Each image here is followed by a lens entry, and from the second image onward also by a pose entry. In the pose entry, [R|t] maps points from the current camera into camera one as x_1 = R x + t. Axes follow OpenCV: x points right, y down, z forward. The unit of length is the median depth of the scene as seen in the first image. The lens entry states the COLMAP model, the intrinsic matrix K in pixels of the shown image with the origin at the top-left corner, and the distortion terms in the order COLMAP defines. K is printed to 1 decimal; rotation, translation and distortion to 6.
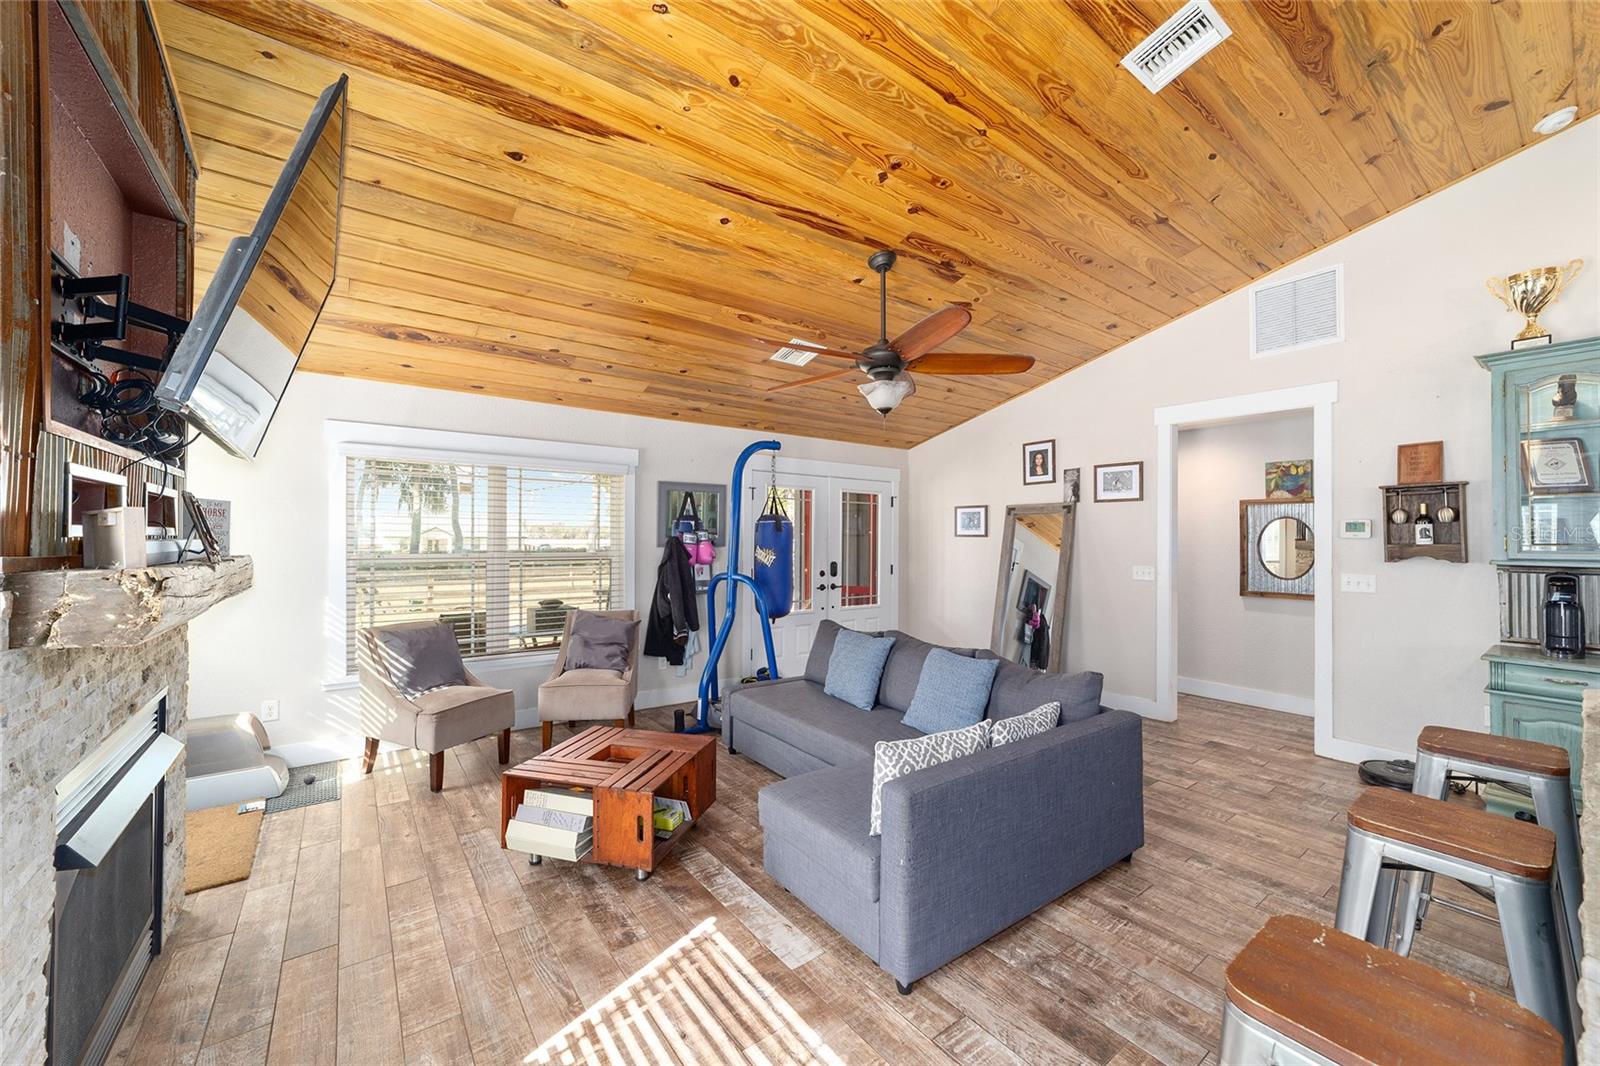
lens RADIAL K [[610.9, 0, 795.6], [0, 610.9, 532.0], [0, 0, 1]] dist [-0.004313, -0.000010]
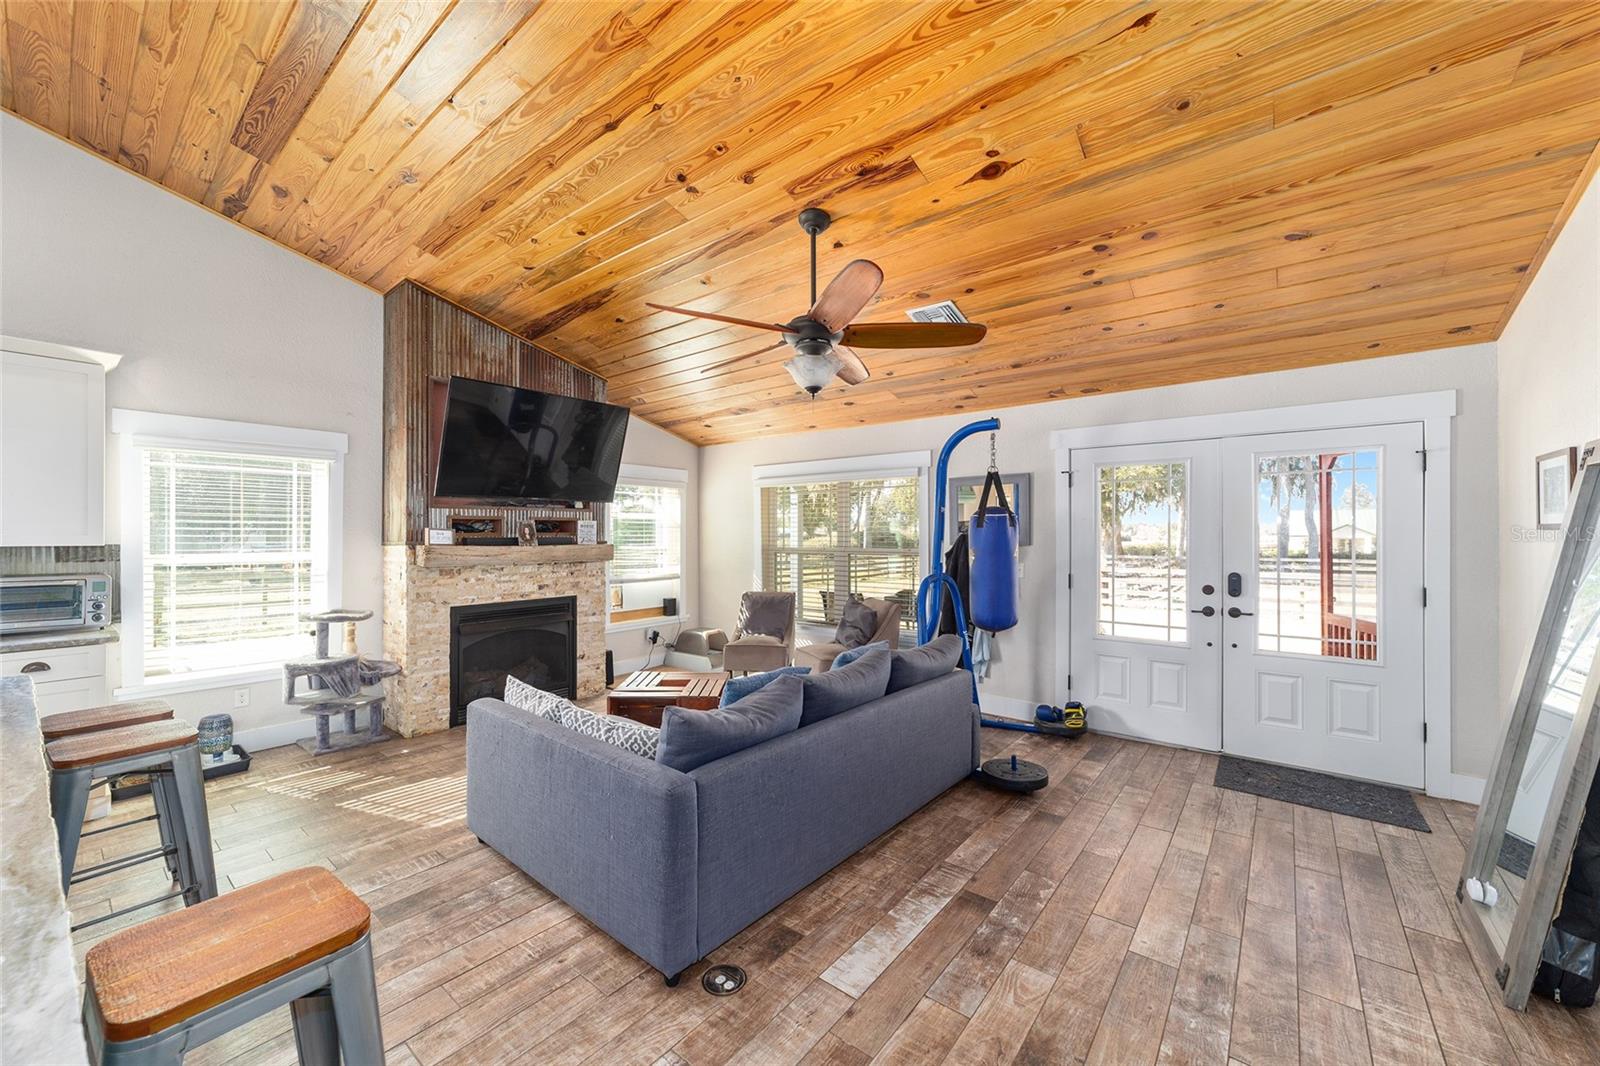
lens RADIAL K [[610.9, 0, 792.6], [0, 610.9, 533.3], [0, 0, 1]] dist [-0.004313, -0.000010]
pose [[0.246022, -0.006892, -0.969240, 1.308989], [0.013621, 0.999901, -0.003652, 0.012137], [0.969168, -0.012304, 0.246092, 0.992201]]
